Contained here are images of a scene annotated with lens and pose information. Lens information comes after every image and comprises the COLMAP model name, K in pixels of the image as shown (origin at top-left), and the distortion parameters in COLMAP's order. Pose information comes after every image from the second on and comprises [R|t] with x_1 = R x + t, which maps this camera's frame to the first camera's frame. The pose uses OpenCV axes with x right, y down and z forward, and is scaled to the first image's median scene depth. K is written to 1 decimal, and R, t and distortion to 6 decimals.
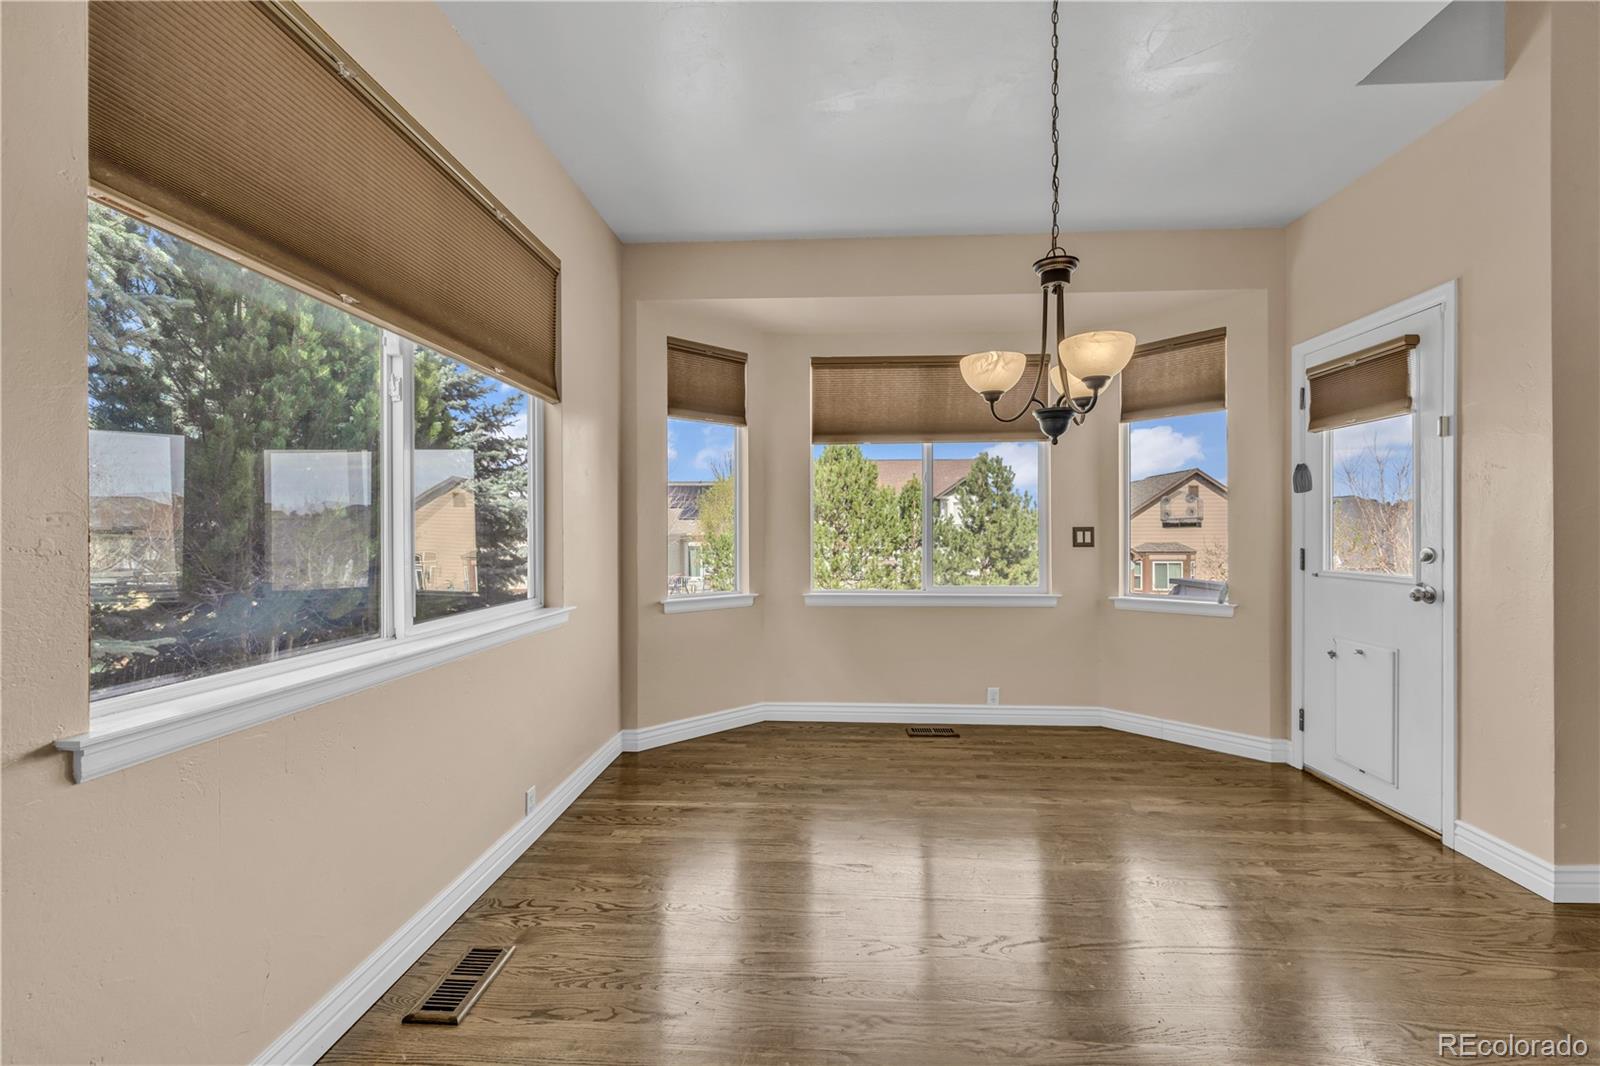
lens RADIAL K [[675.7, 0, 799.8], [0, 675.7, 530.8], [0, 0, 1]] dist [-0.002250, 0.000182]
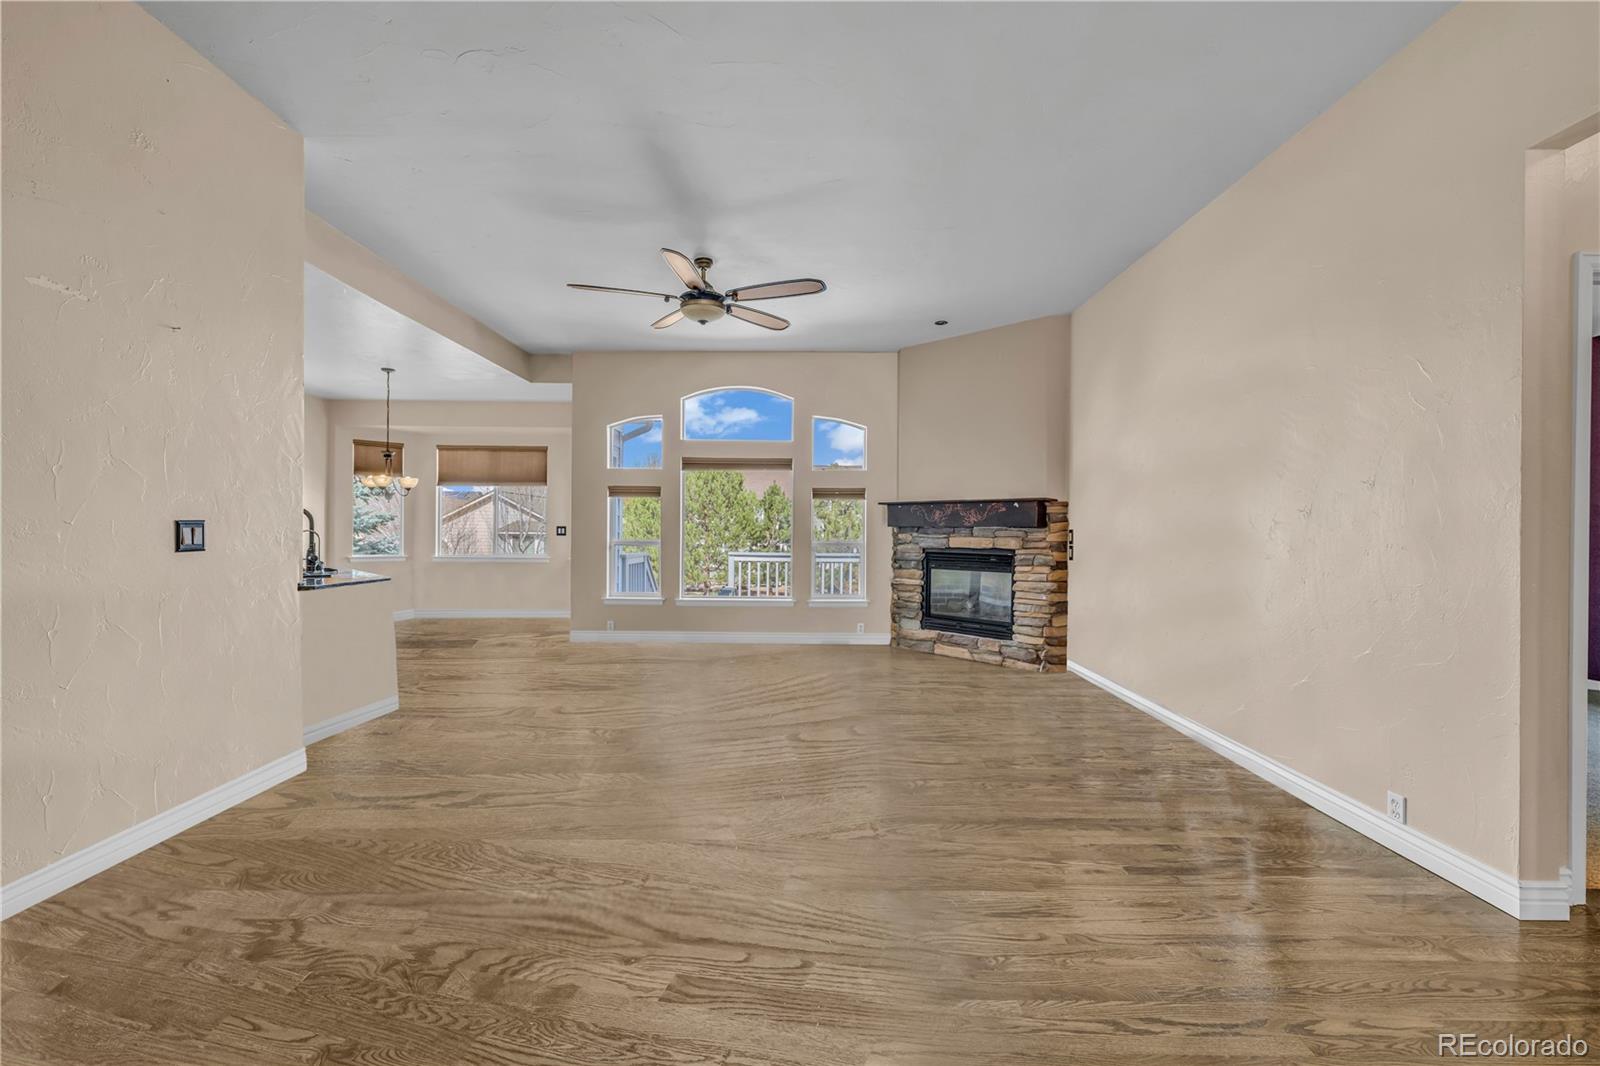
lens RADIAL K [[675.7, 0, 802.2], [0, 675.7, 534.9], [0, 0, 1]] dist [-0.002250, 0.000182]
pose [[0.998506, 0.007717, 0.054092, 1.098255], [-0.008294, 0.999911, 0.010448, -0.008133], [-0.054007, -0.010881, 0.998481, -1.227498]]
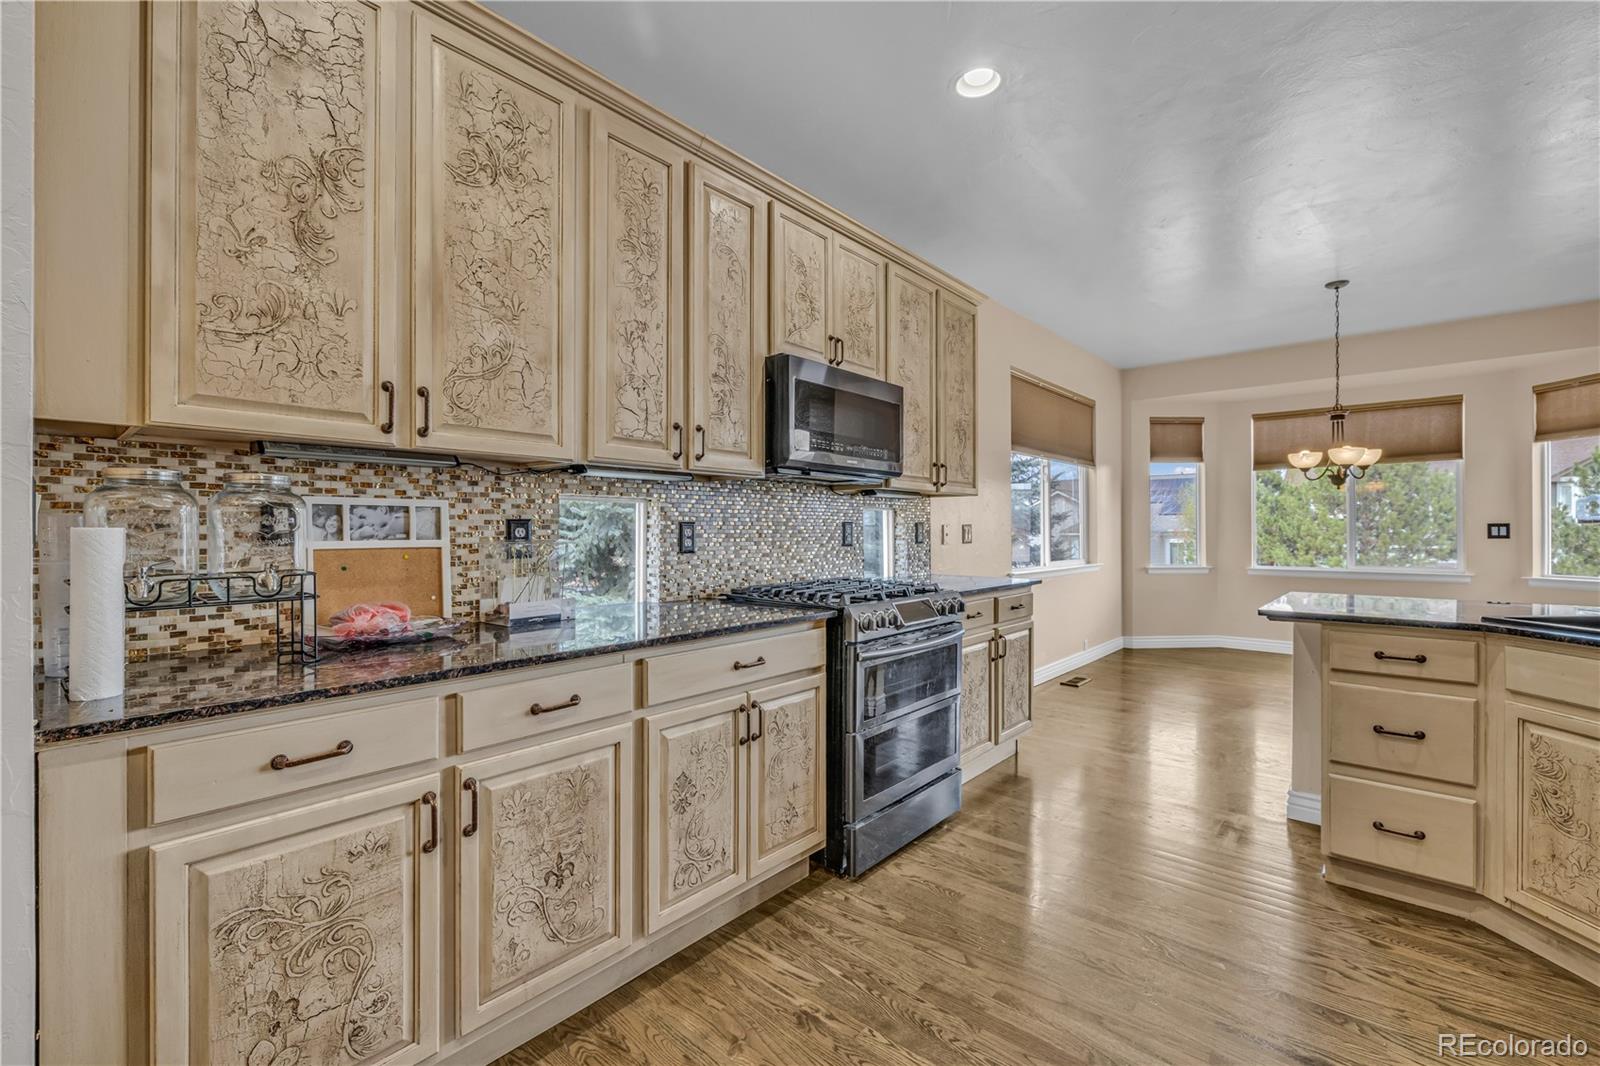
lens RADIAL K [[675.7, 0, 803.4], [0, 675.7, 527.8], [0, 0, 1]] dist [-0.002250, 0.000182]
pose [[0.787090, -0.003335, -0.616829, 0.168666], [0.004147, 0.999991, -0.000115, -0.002388], [0.616824, -0.002468, 0.787097, -0.891592]]
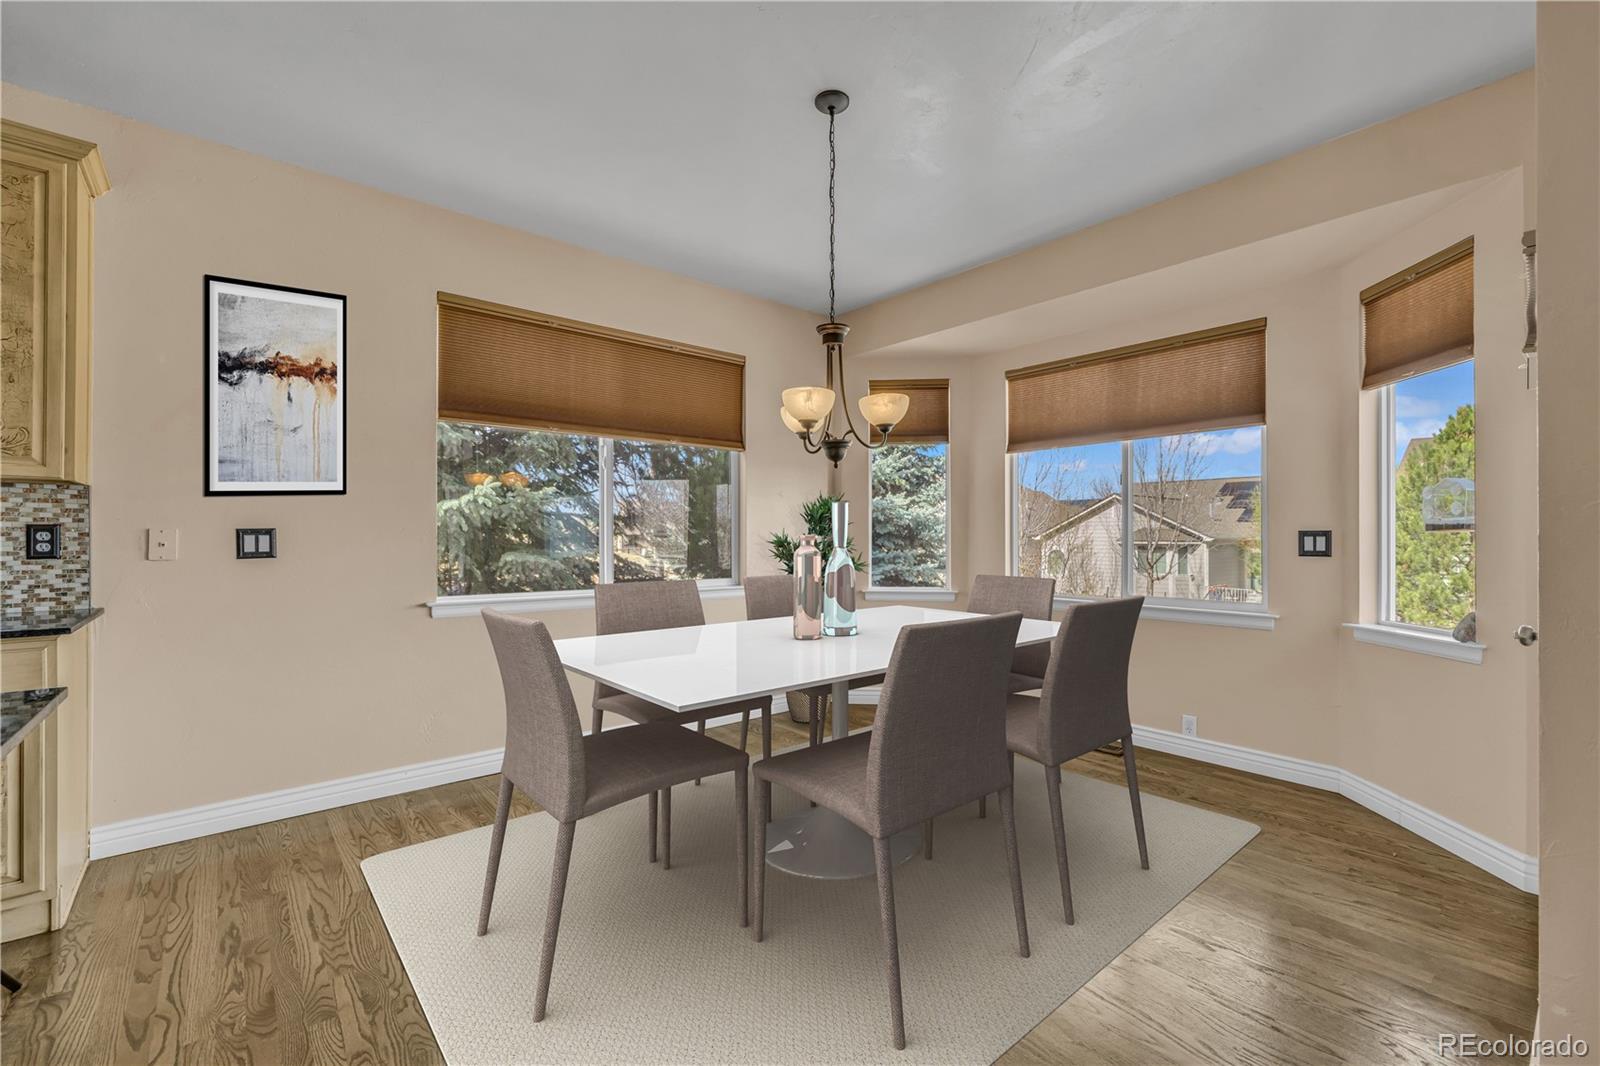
lens RADIAL K [[675.7, 0, 786.4], [0, 675.7, 536.4], [0, 0, 1]] dist [-0.002250, 0.000182]
pose [[0.676810, 0.002322, -0.736154, 0.595634], [-0.000219, 0.999996, 0.002952, -0.001197], [0.736157, -0.001836, 0.676808, 0.030413]]
